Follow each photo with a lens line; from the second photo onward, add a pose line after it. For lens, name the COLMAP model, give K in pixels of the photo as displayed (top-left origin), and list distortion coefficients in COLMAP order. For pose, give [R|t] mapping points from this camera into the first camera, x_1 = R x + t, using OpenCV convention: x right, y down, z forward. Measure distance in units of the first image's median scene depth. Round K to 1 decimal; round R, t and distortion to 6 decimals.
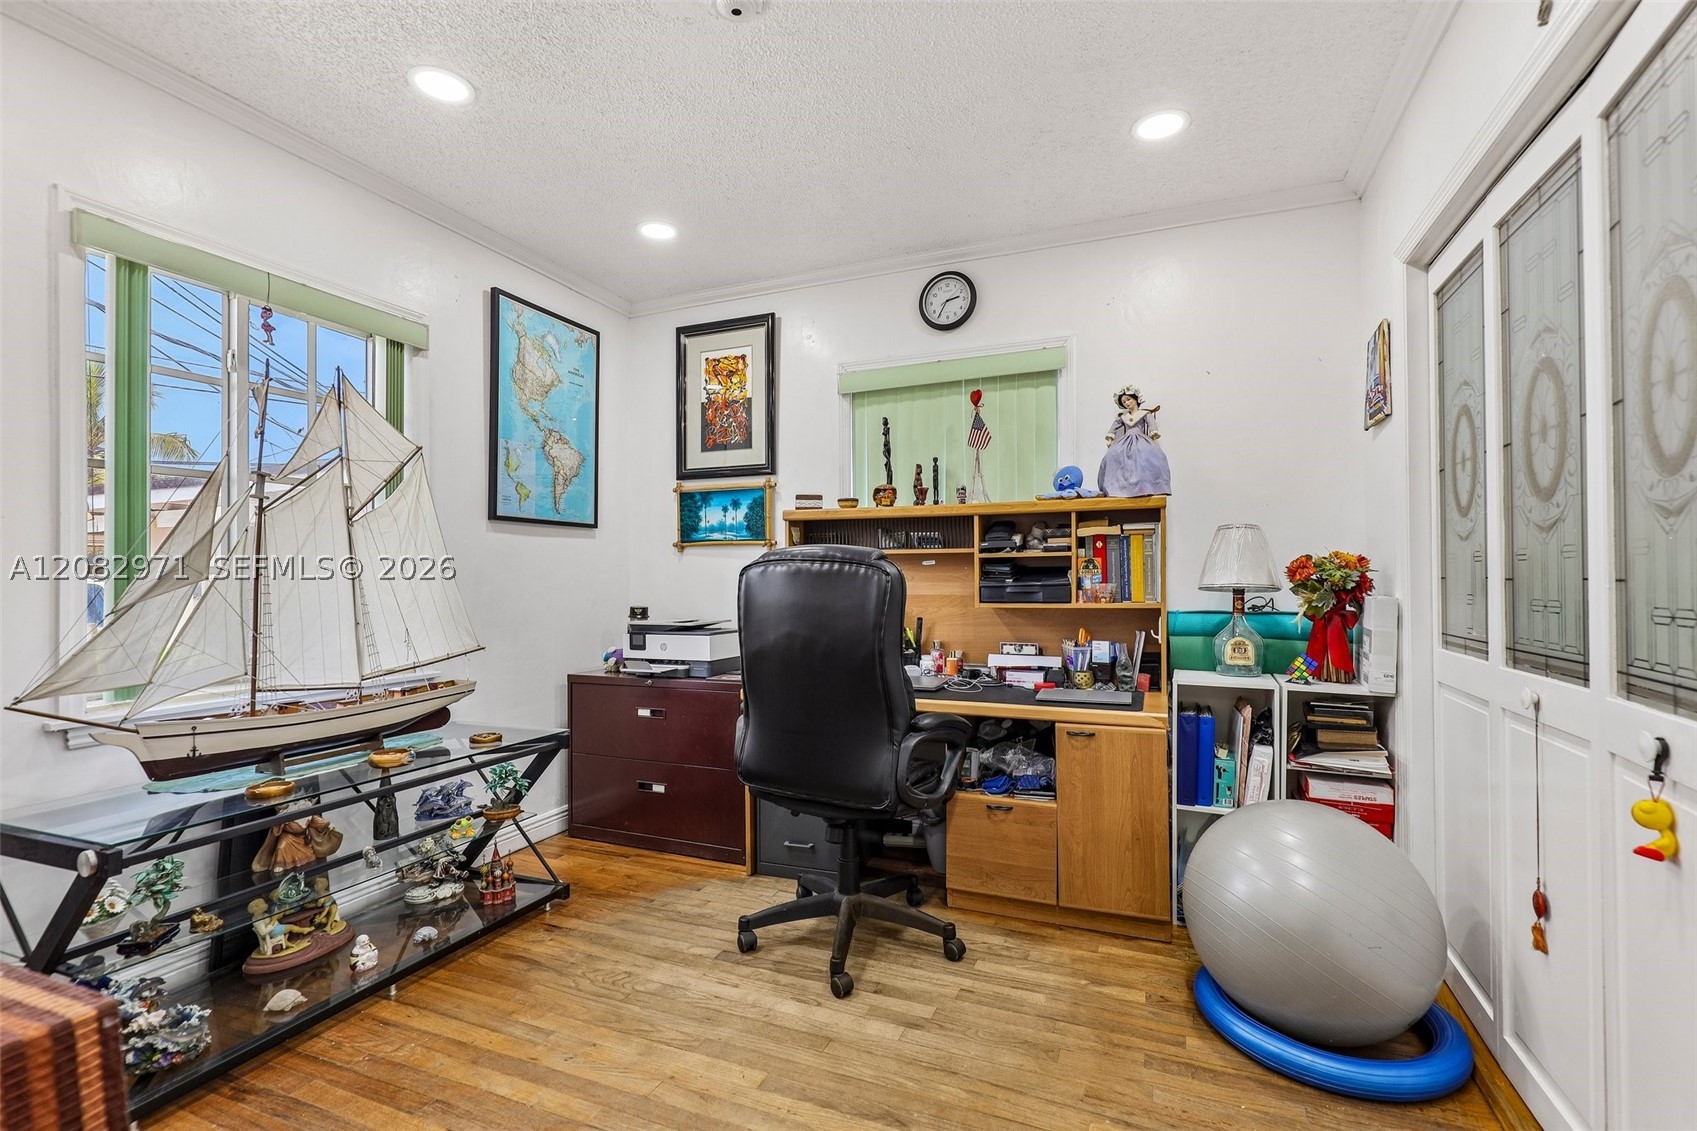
lens RADIAL K [[771.2, 0, 848.3], [0, 771.2, 571.0], [0, 0, 1]] dist [0.002094, -0.000760]
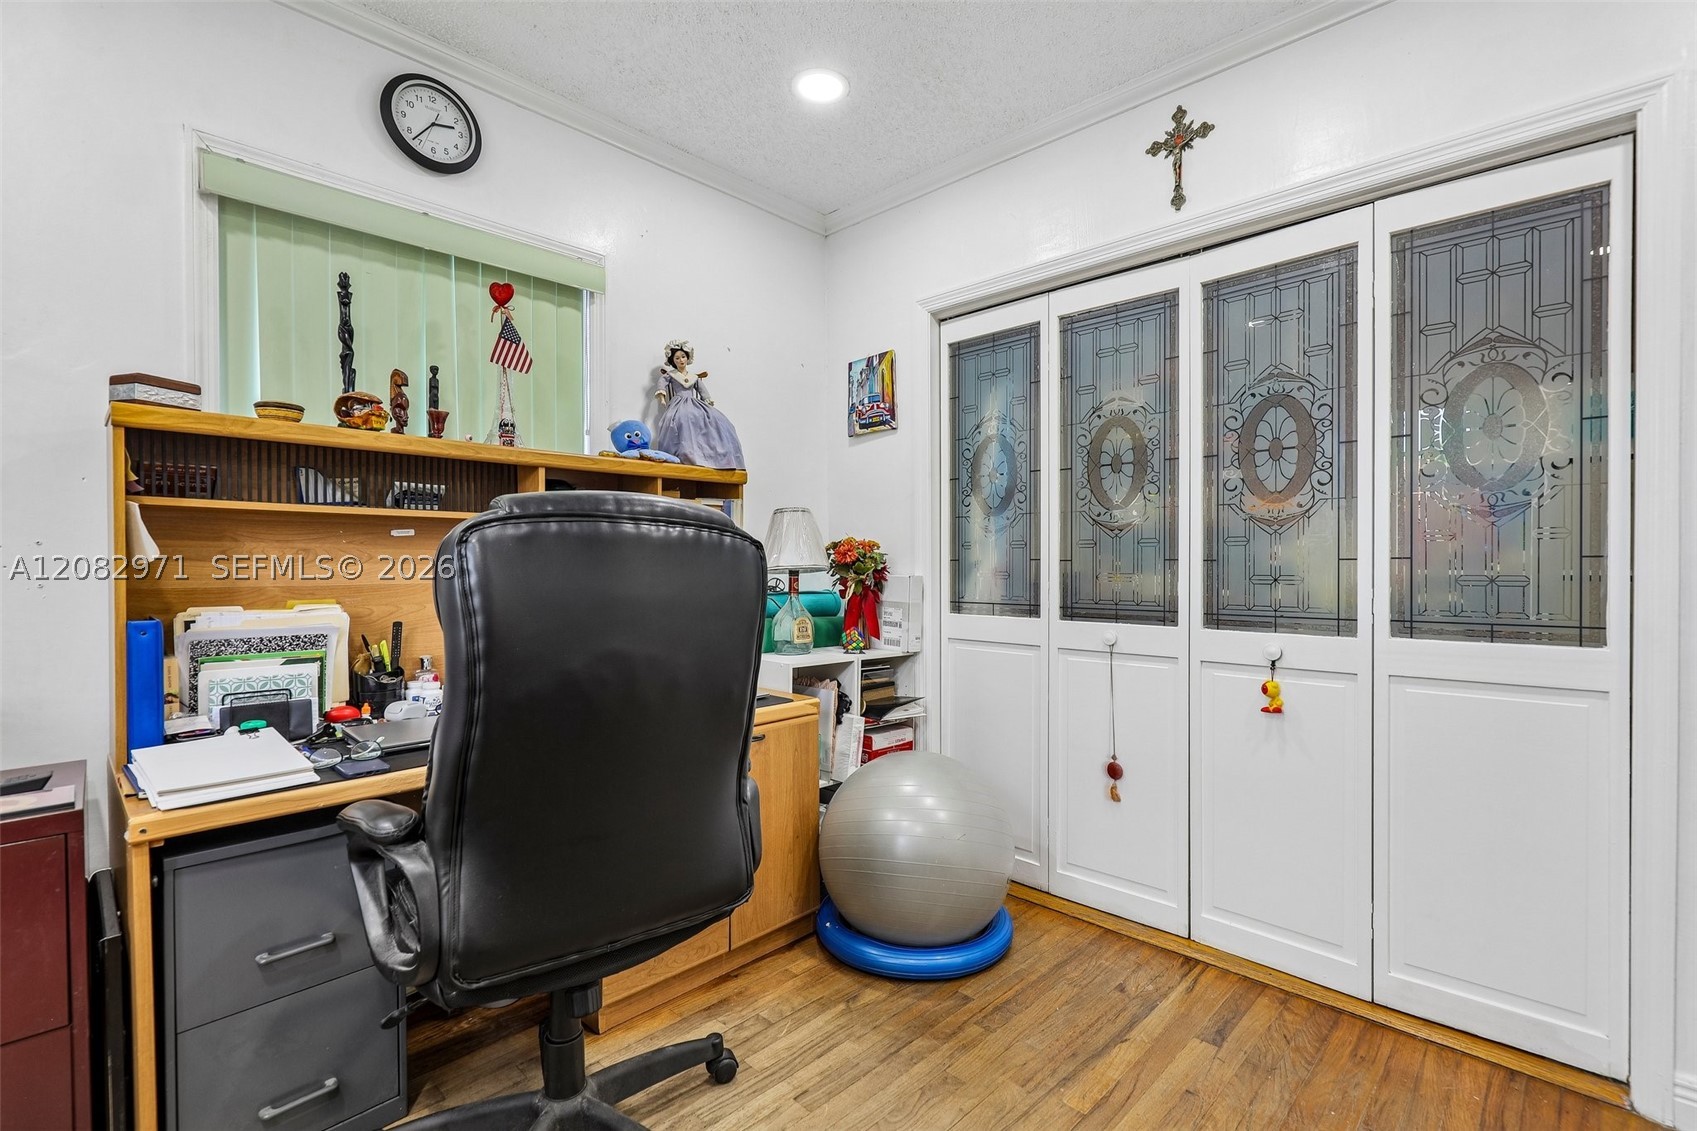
lens RADIAL K [[771.2, 0, 892.9], [0, 771.2, 567.4], [0, 0, 1]] dist [0.002094, -0.000760]
pose [[0.354743, 0.000720, 0.934964, -0.405518], [-0.009375, 0.999952, 0.002786, 0.014608], [-0.934917, -0.009754, 0.354733, 0.498102]]
